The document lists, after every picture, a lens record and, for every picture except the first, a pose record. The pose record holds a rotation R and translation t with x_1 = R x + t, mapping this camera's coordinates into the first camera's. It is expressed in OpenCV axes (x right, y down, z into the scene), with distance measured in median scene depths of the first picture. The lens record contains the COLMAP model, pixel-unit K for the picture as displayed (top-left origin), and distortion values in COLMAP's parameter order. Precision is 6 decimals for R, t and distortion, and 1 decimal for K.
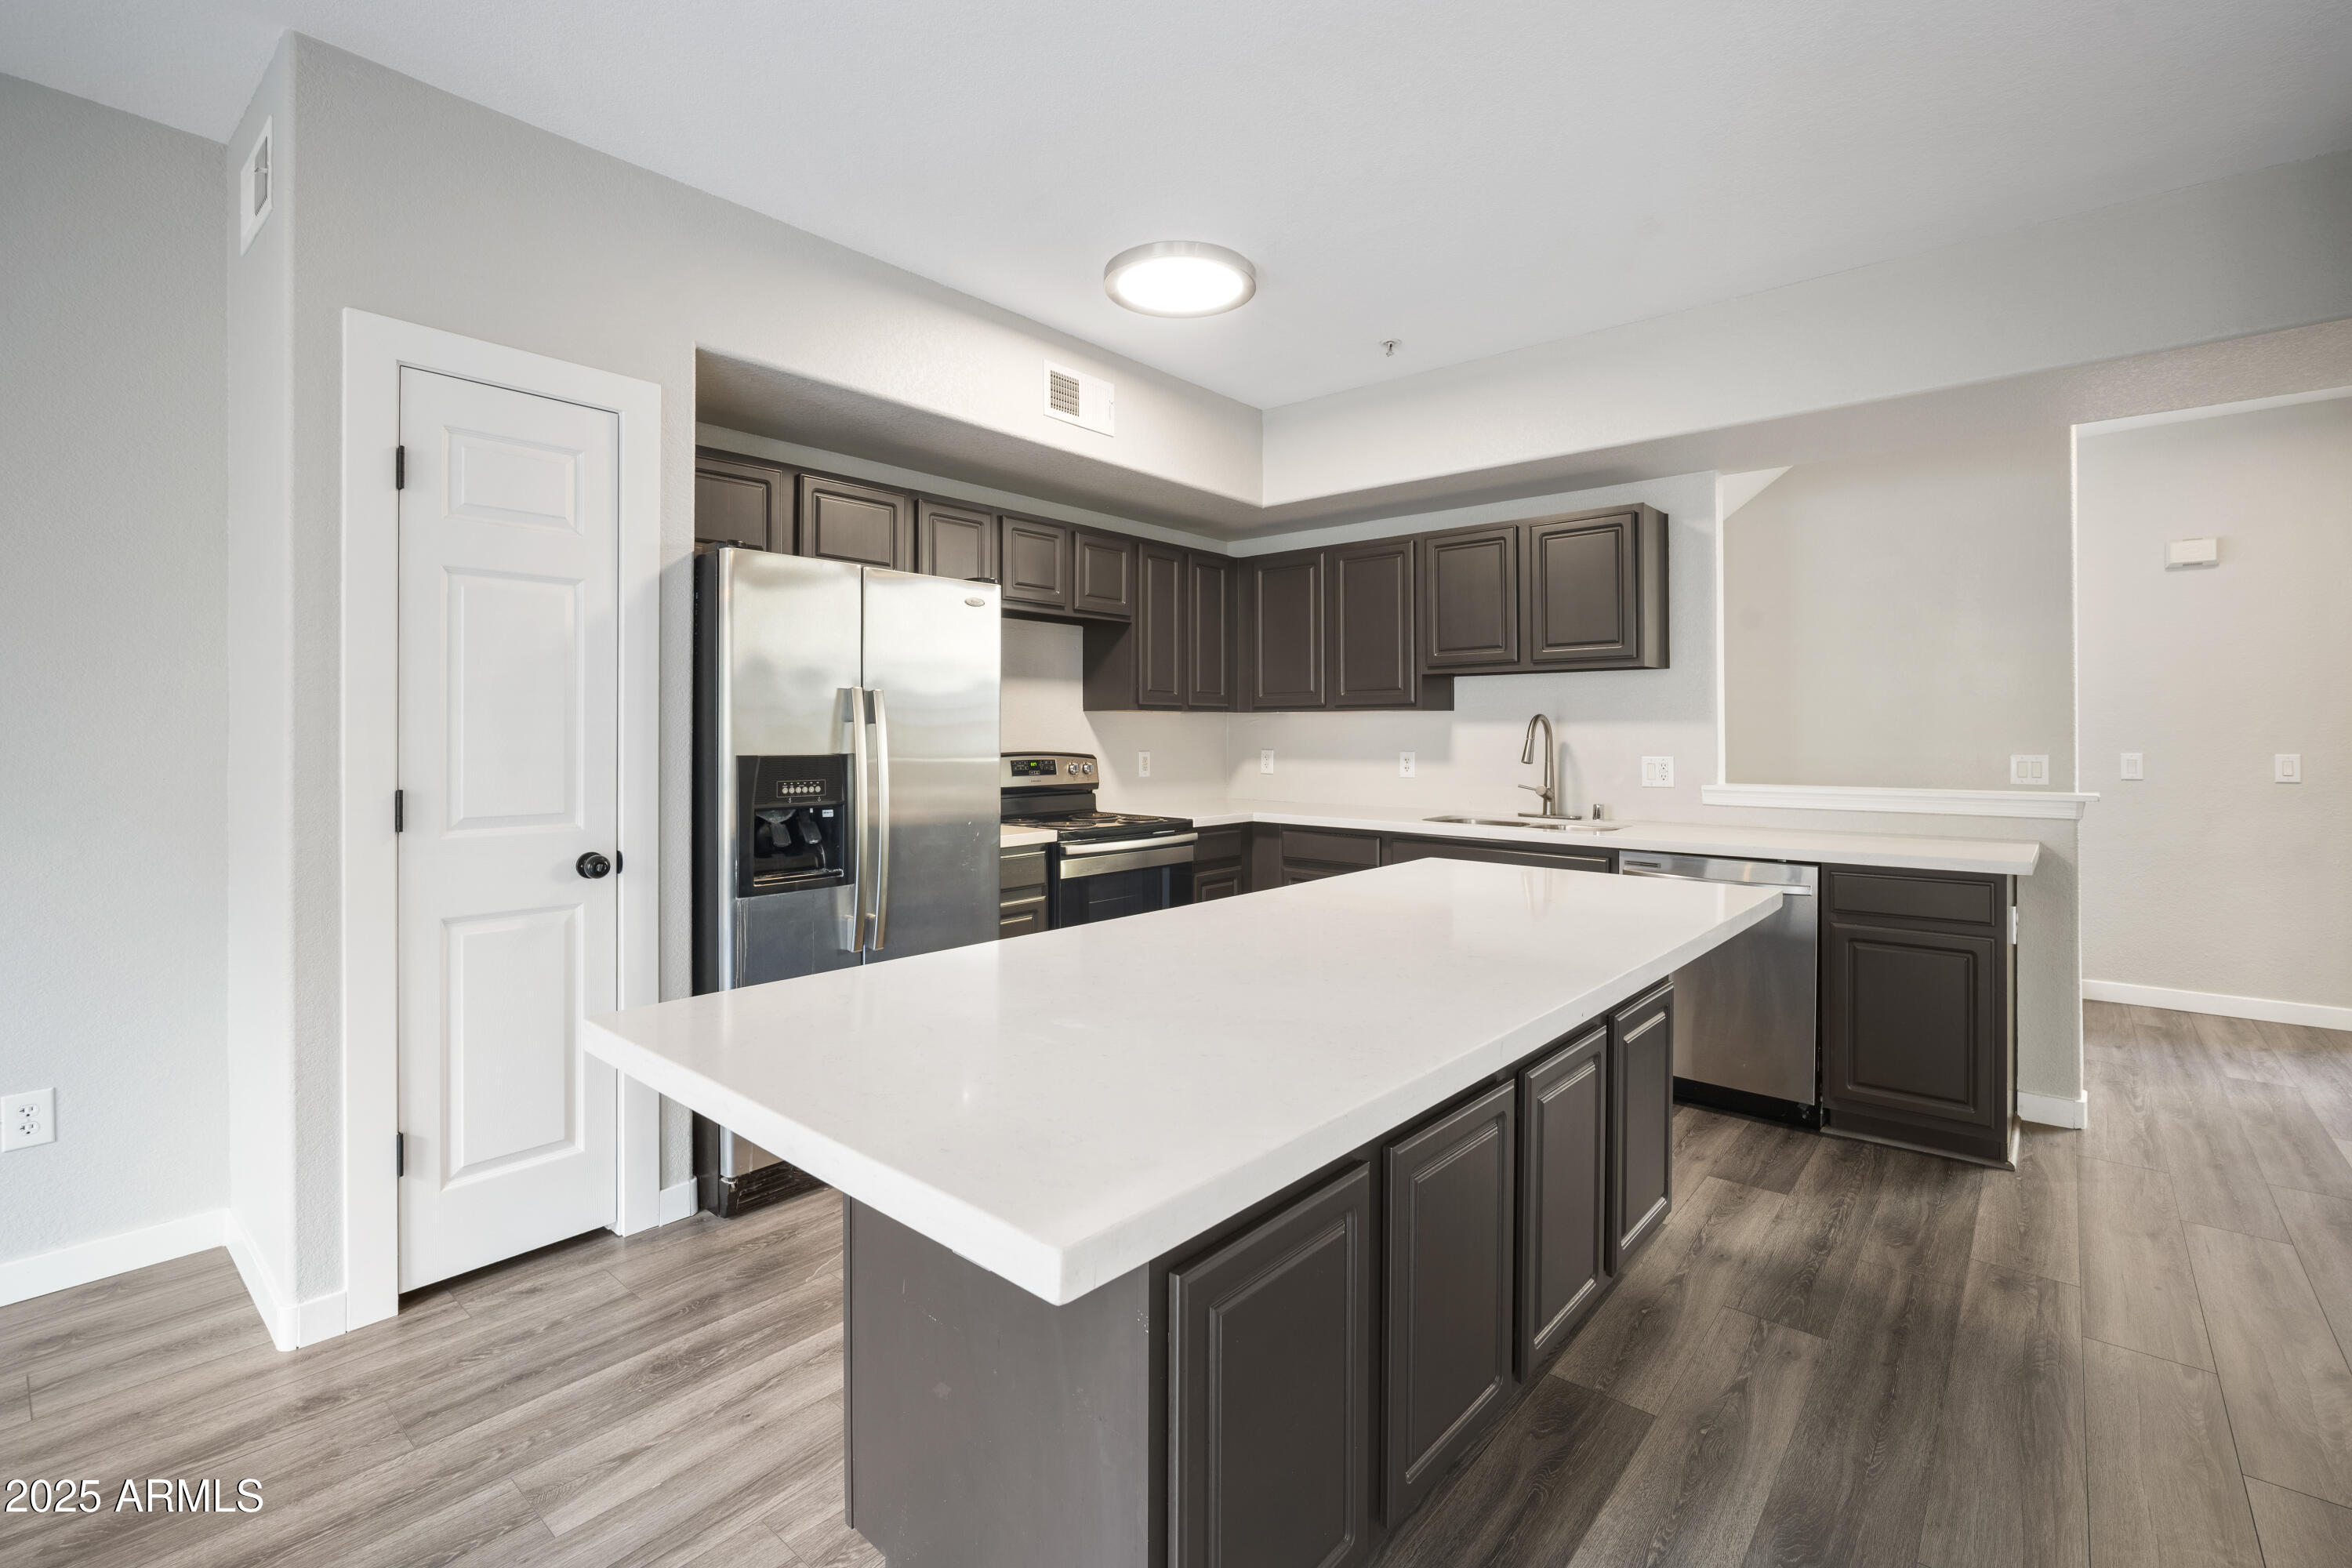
lens RADIAL K [[1040.9, 0, 1173.8], [0, 1040.9, 736.3], [0, 0, 1]] dist [-0.017403, 0.005347]
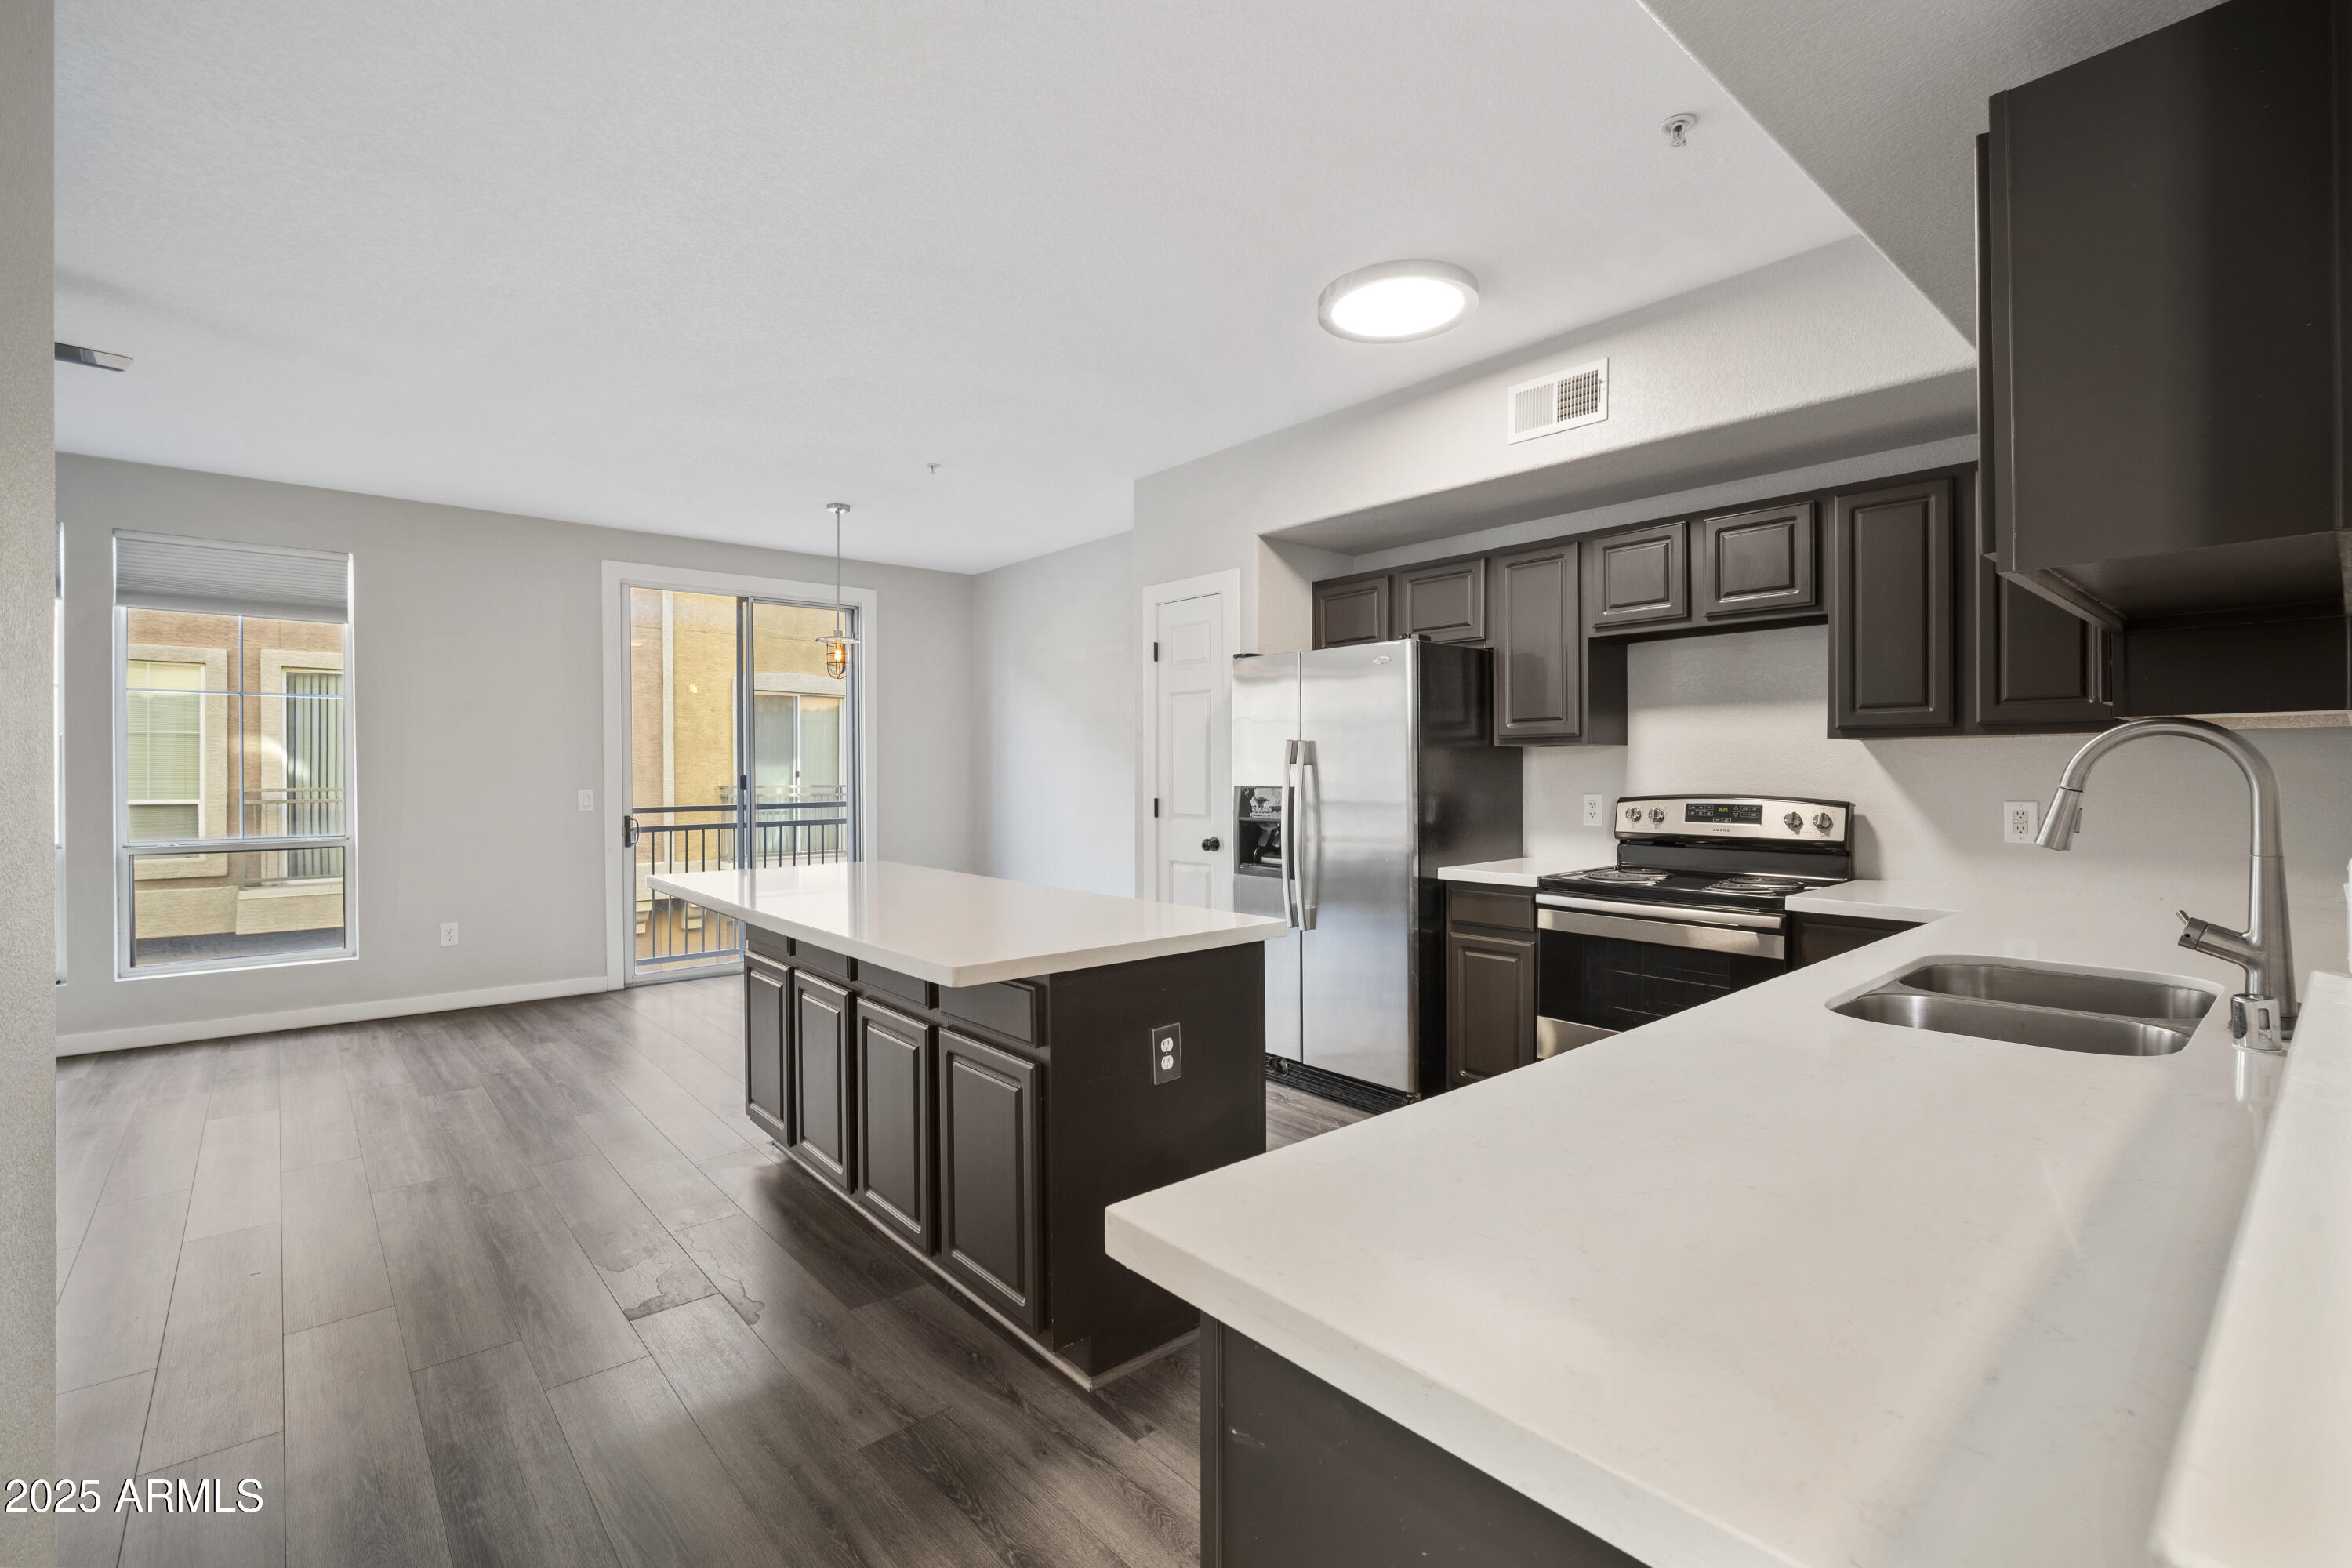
lens RADIAL K [[1040.9, 0, 1169.4], [0, 1040.9, 767.6], [0, 0, 1]] dist [-0.017403, 0.005347]
pose [[-0.148997, -0.005086, -0.988825, 0.764447], [-0.002015, 0.999986, -0.004840, -0.001230], [0.988836, 0.001271, -0.149005, 0.721236]]
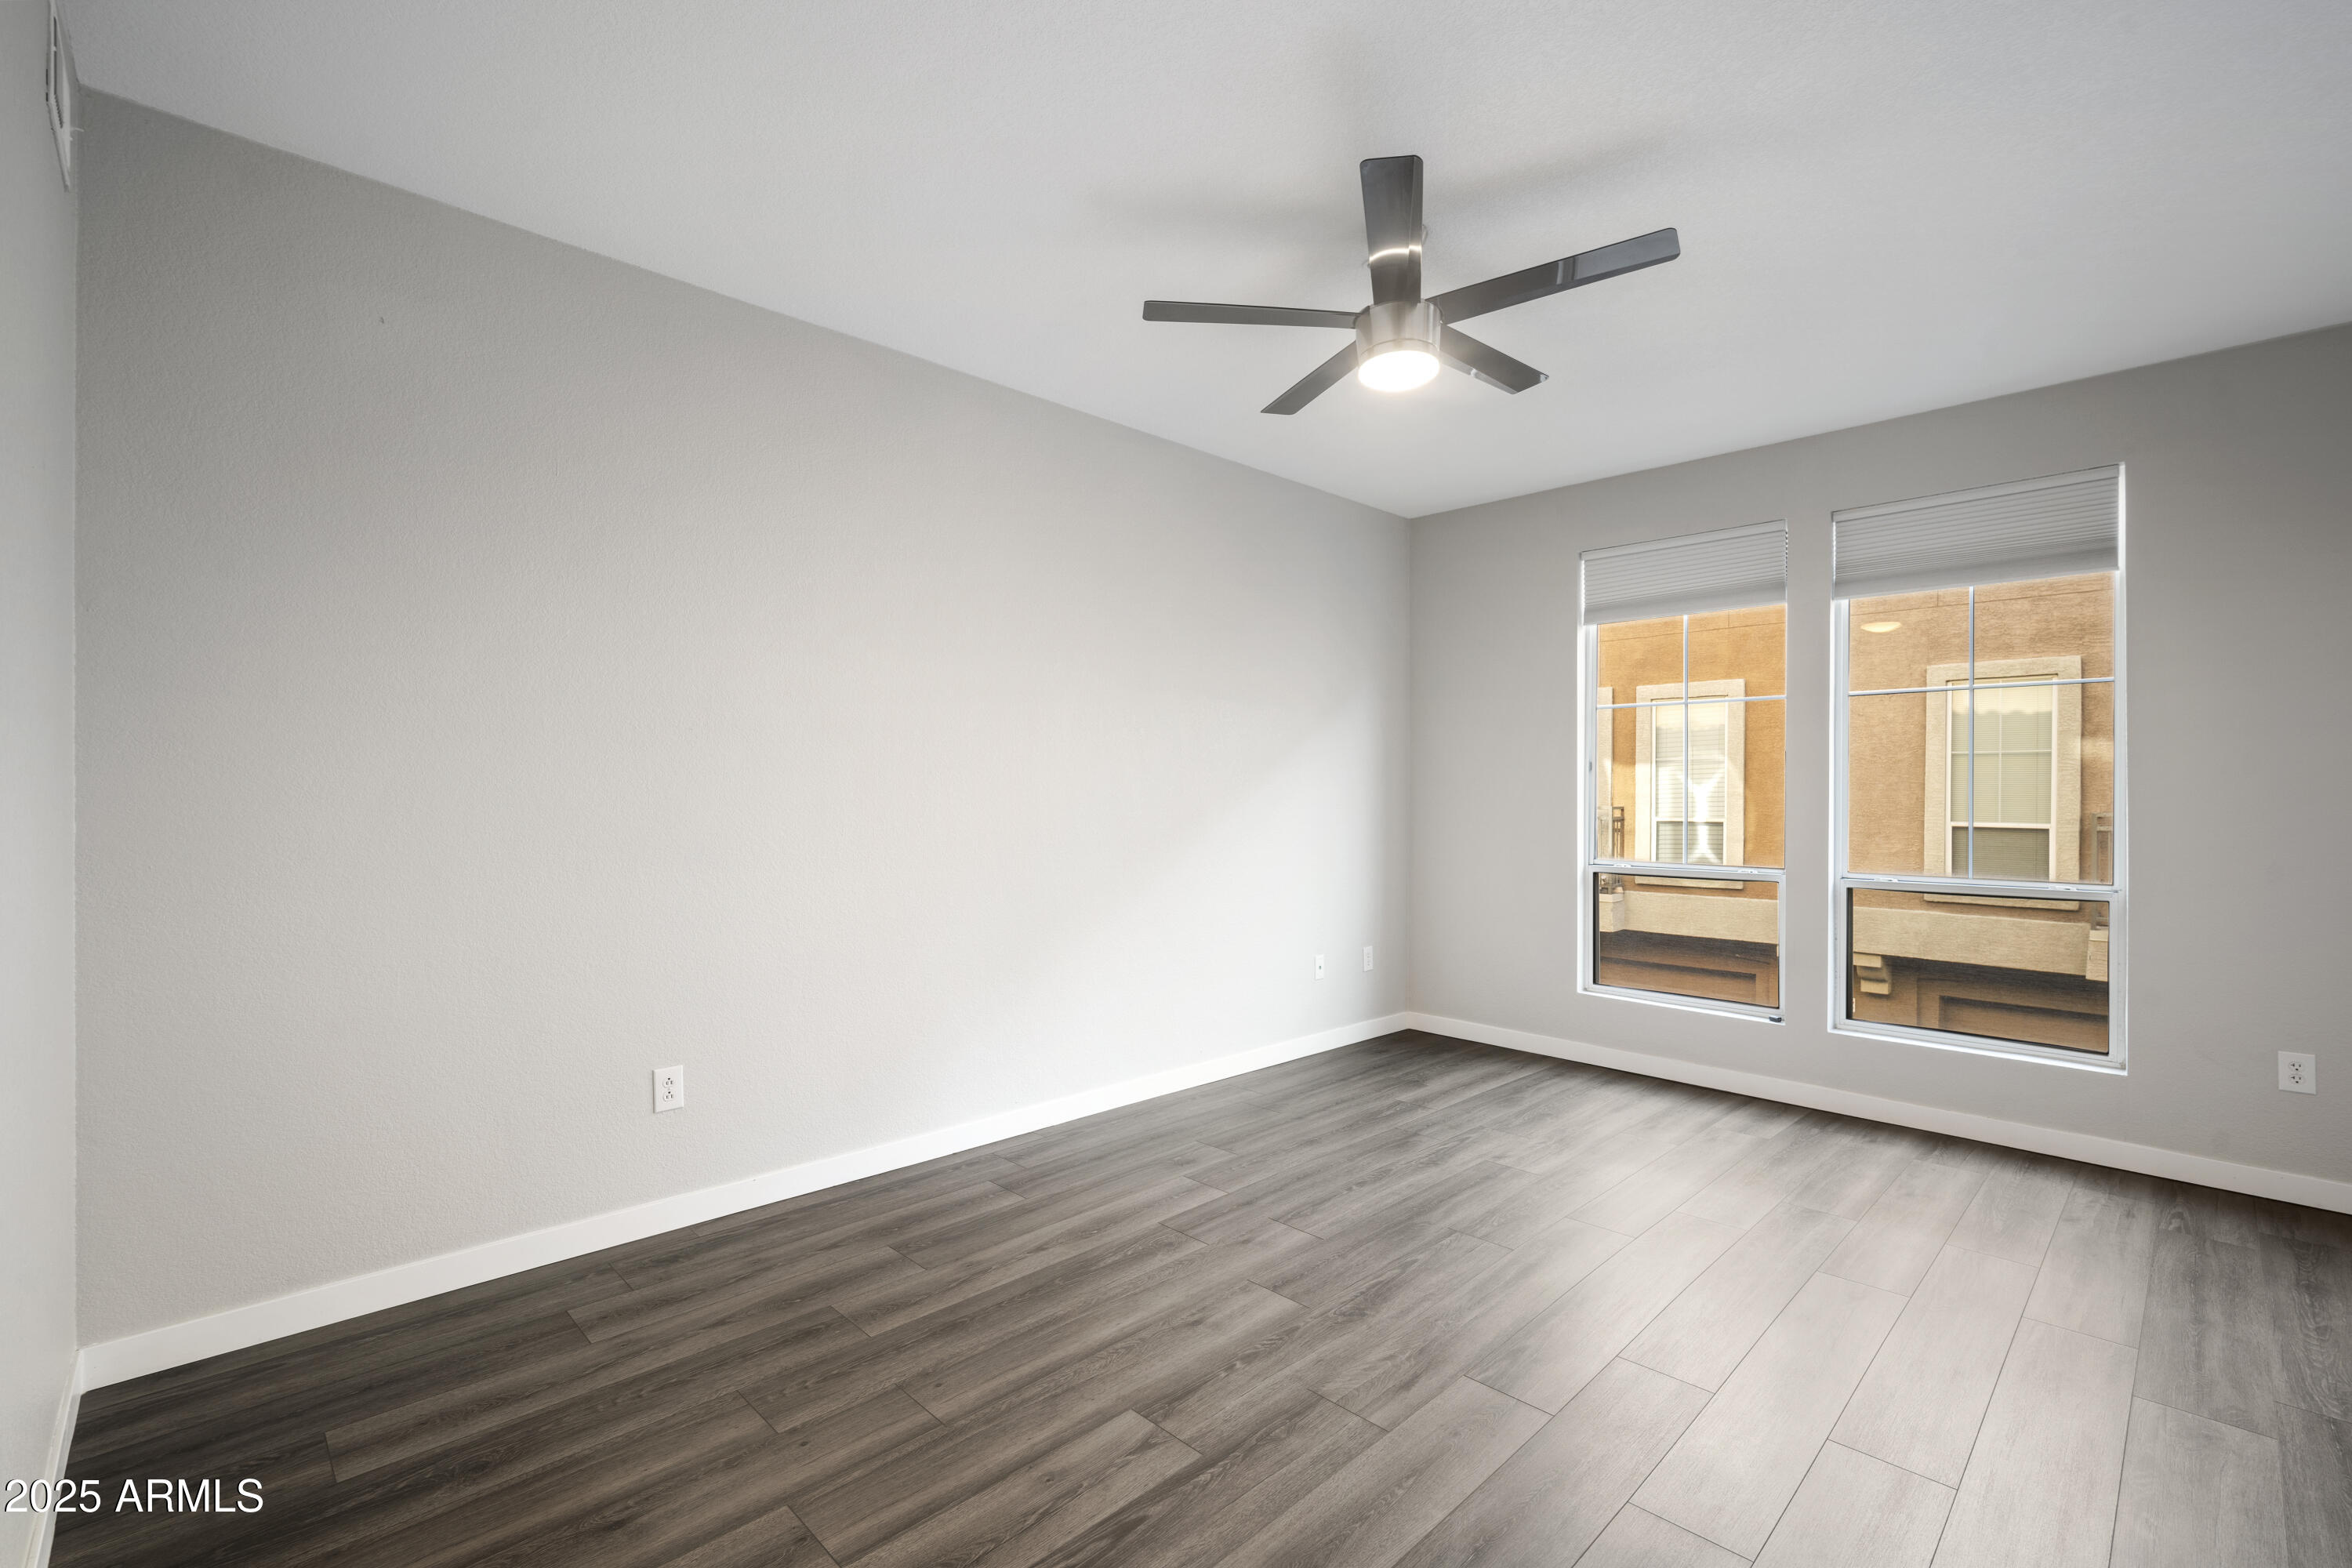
lens RADIAL K [[1040.9, 0, 1173.9], [0, 1040.9, 797.4], [0, 0, 1]] dist [-0.017403, 0.005347]
pose [[-0.996284, -0.004884, 0.085990, 0.357188], [-0.004249, 0.999962, 0.007566, 0.001883], [-0.086024, 0.007172, -0.996267, 0.441053]]
